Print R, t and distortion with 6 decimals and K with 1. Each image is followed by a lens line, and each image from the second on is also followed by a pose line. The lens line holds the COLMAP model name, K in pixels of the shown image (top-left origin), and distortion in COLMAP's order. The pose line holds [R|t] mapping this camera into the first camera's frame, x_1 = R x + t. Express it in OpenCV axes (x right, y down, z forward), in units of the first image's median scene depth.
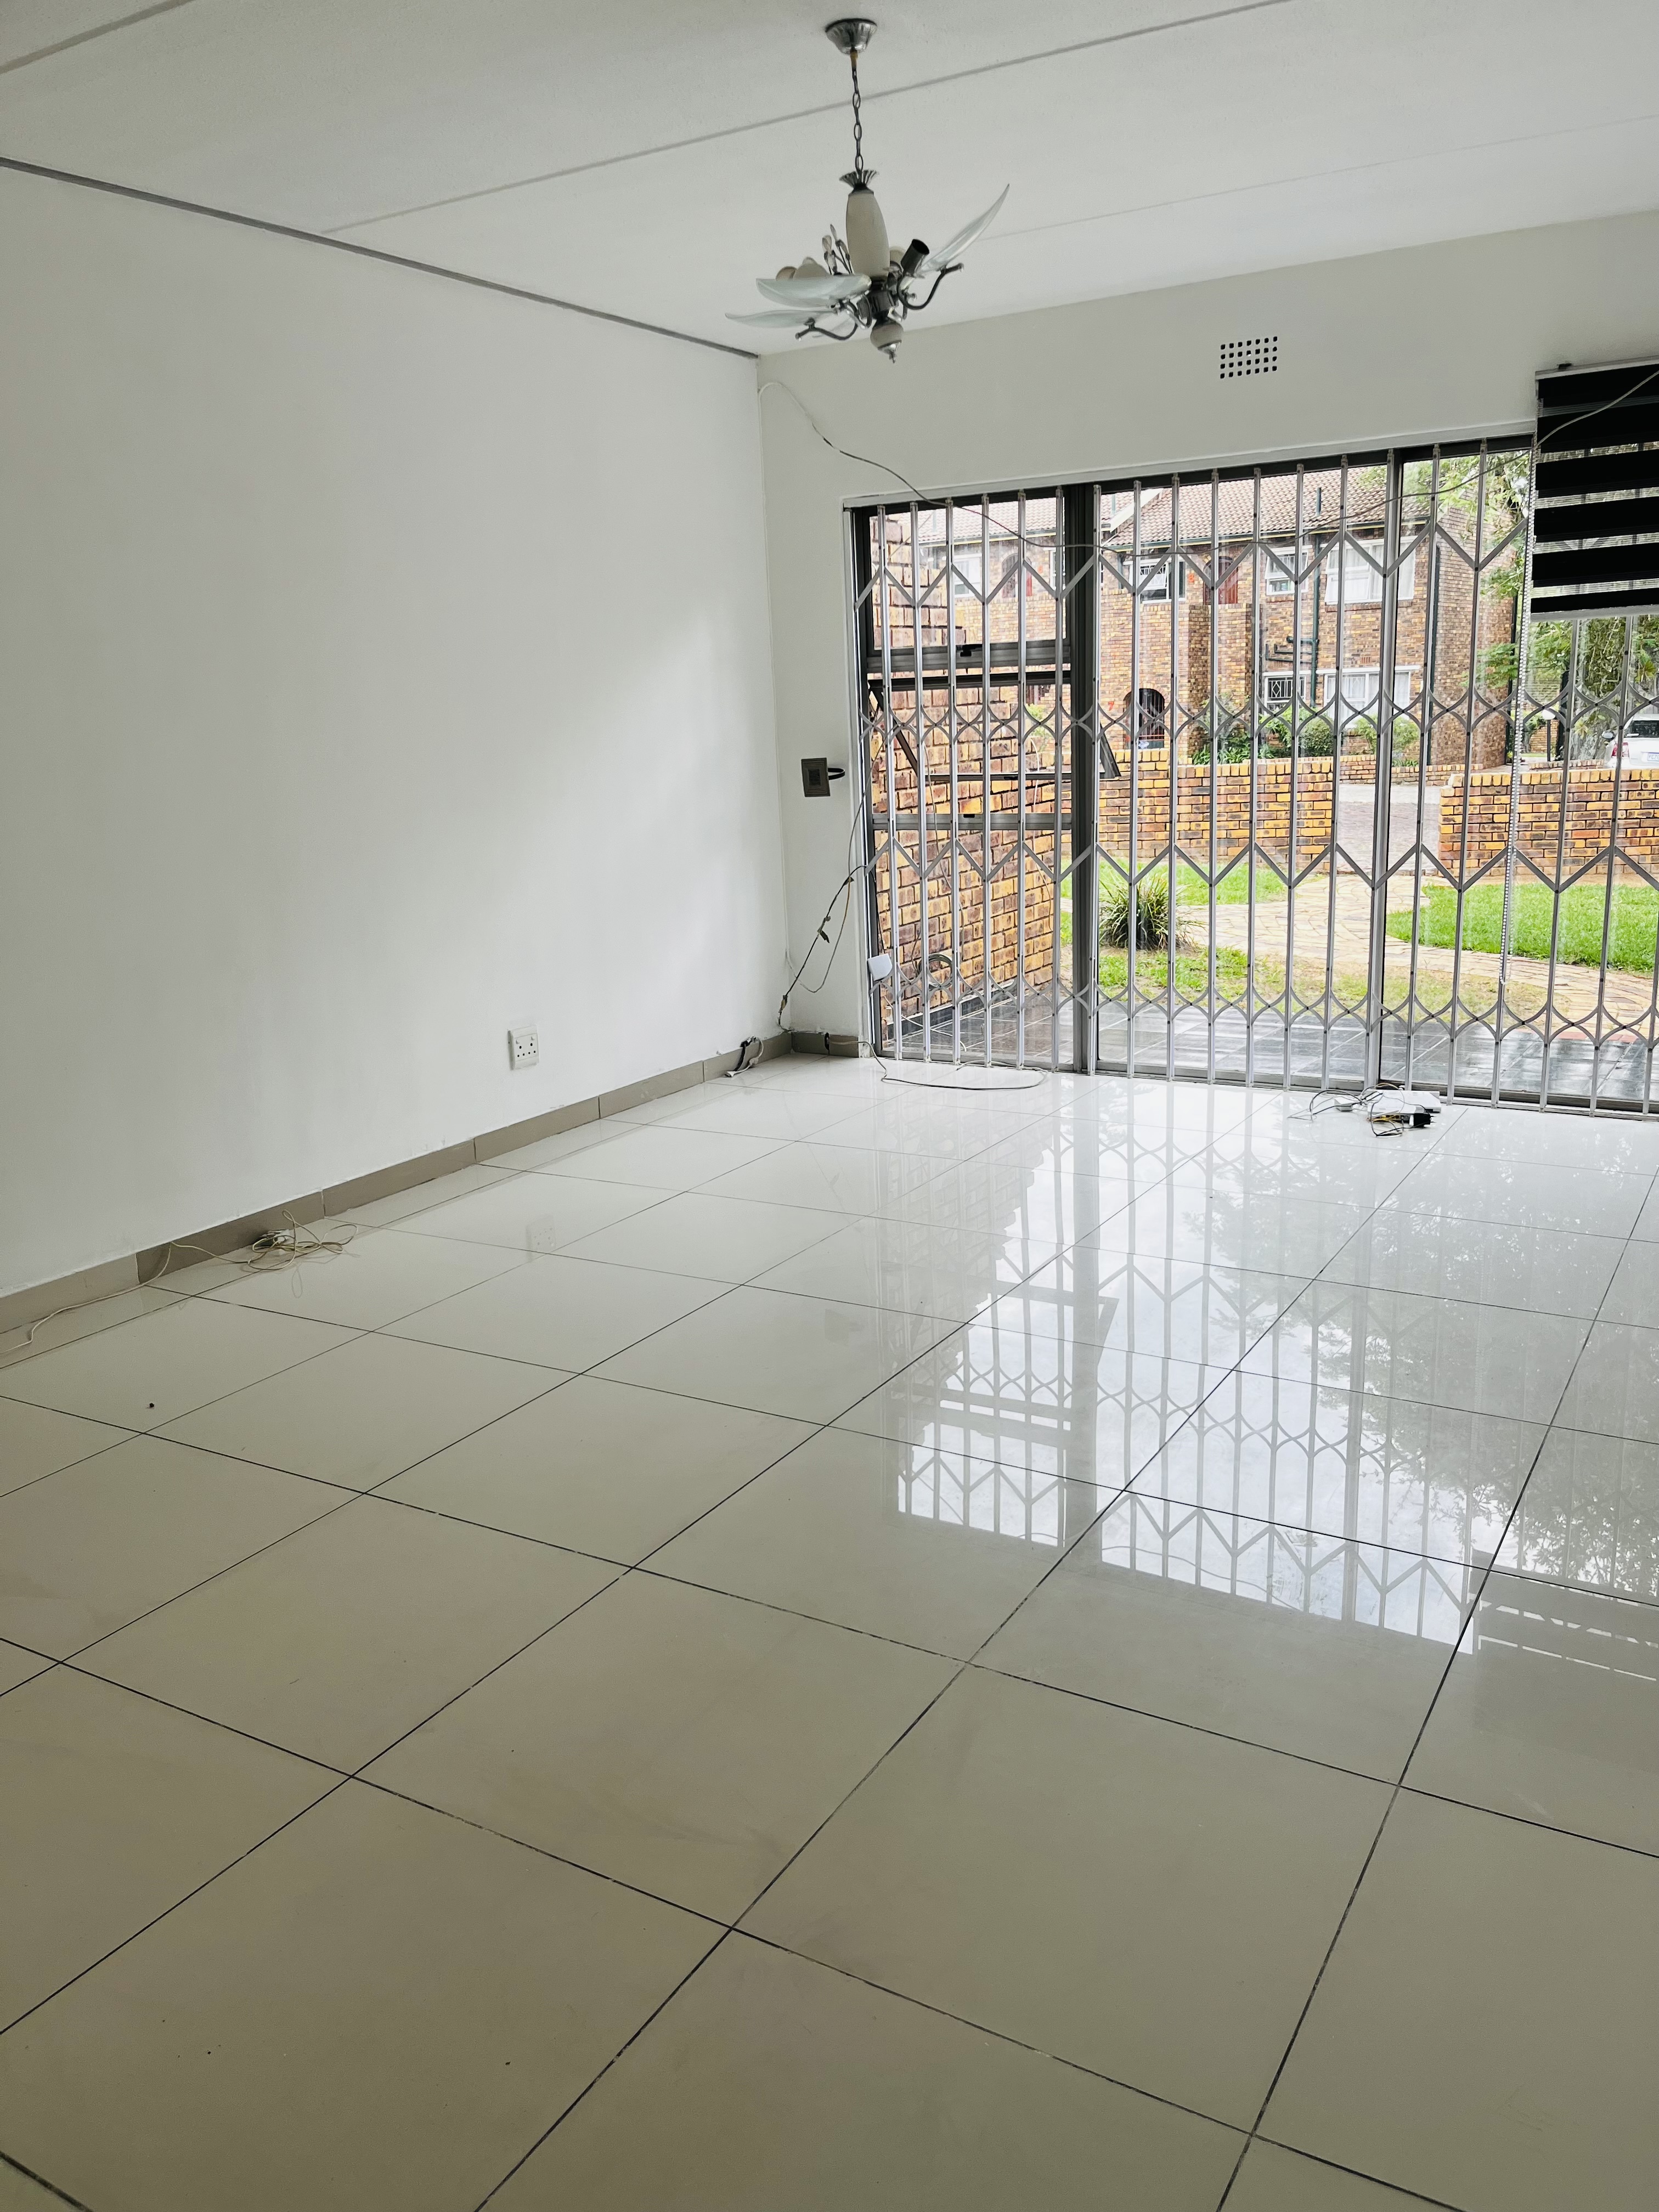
lens RADIAL K [[1681.3, 0, 839.0], [0, 1681.3, 1107.3], [0, 0, 1]] dist [0.065879, -0.103715]
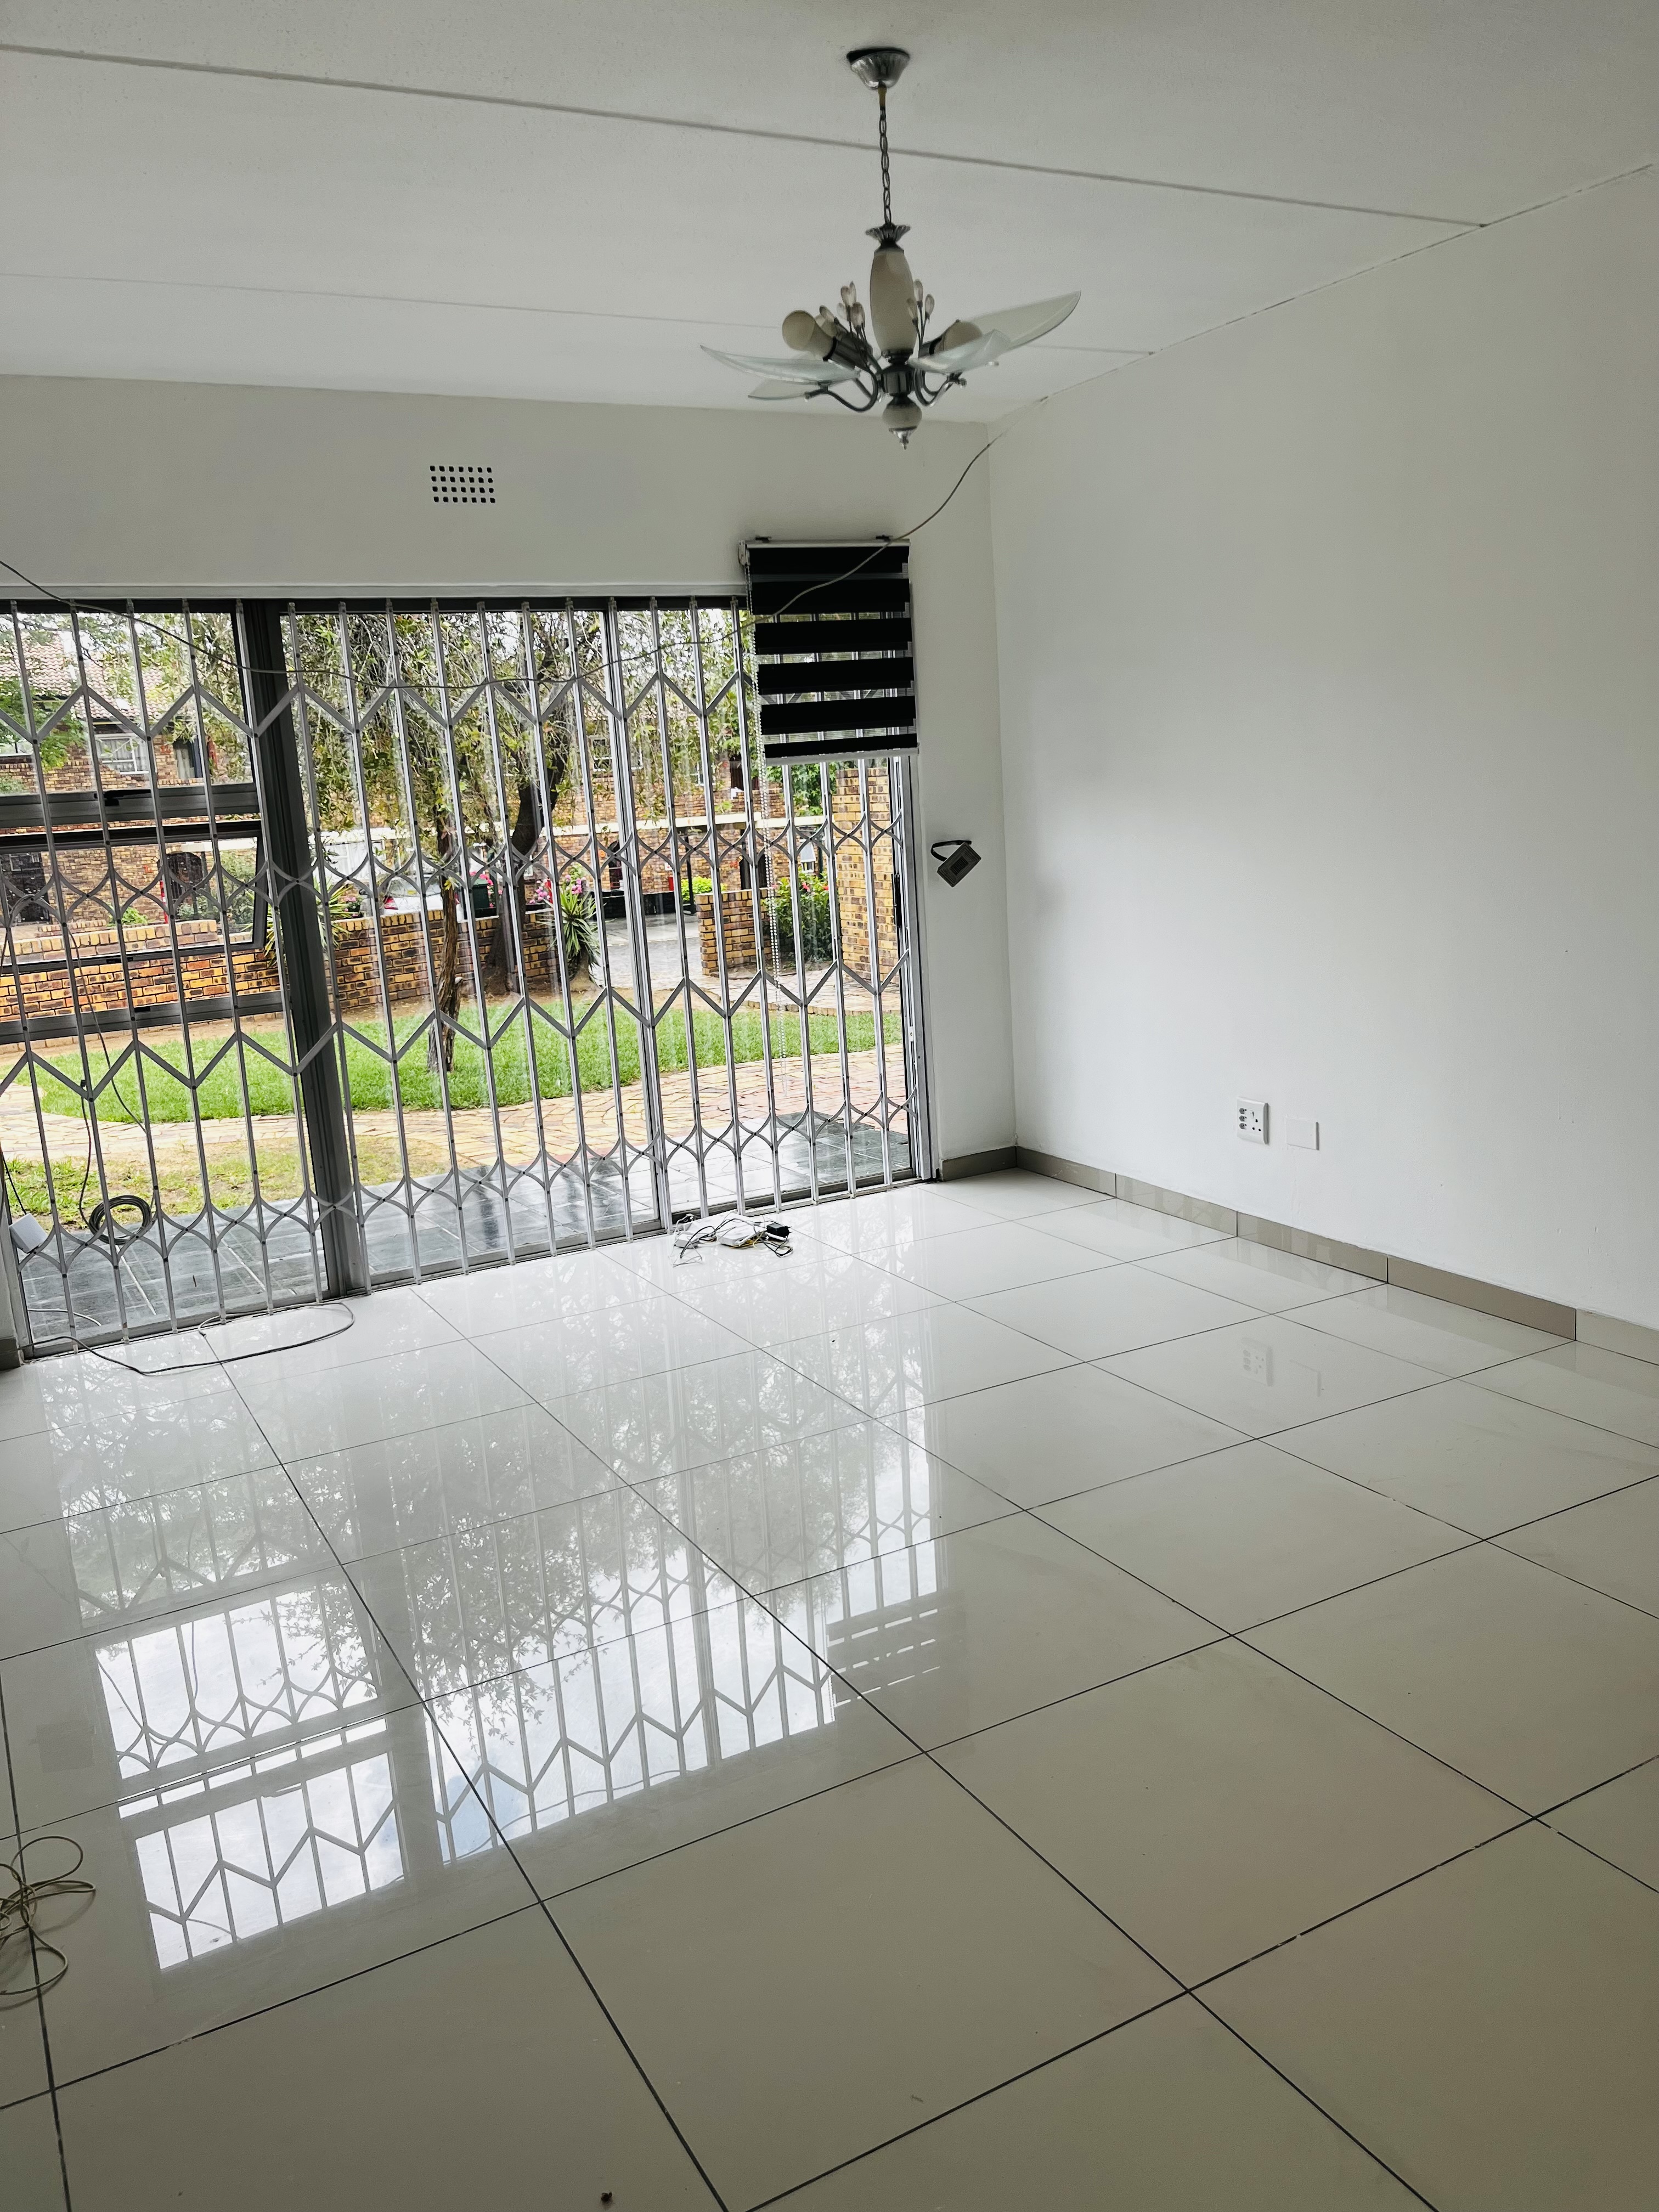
lens RADIAL K [[1667.9, 0, 905.3], [0, 1667.9, 1103.2], [0, 0, 1]] dist [0.069988, -0.078027]
pose [[0.500033, -0.164778, 0.850185, -0.479131], [0.247569, 0.967960, 0.041997, -0.093701], [-0.829865, 0.189479, 0.524806, 0.381985]]
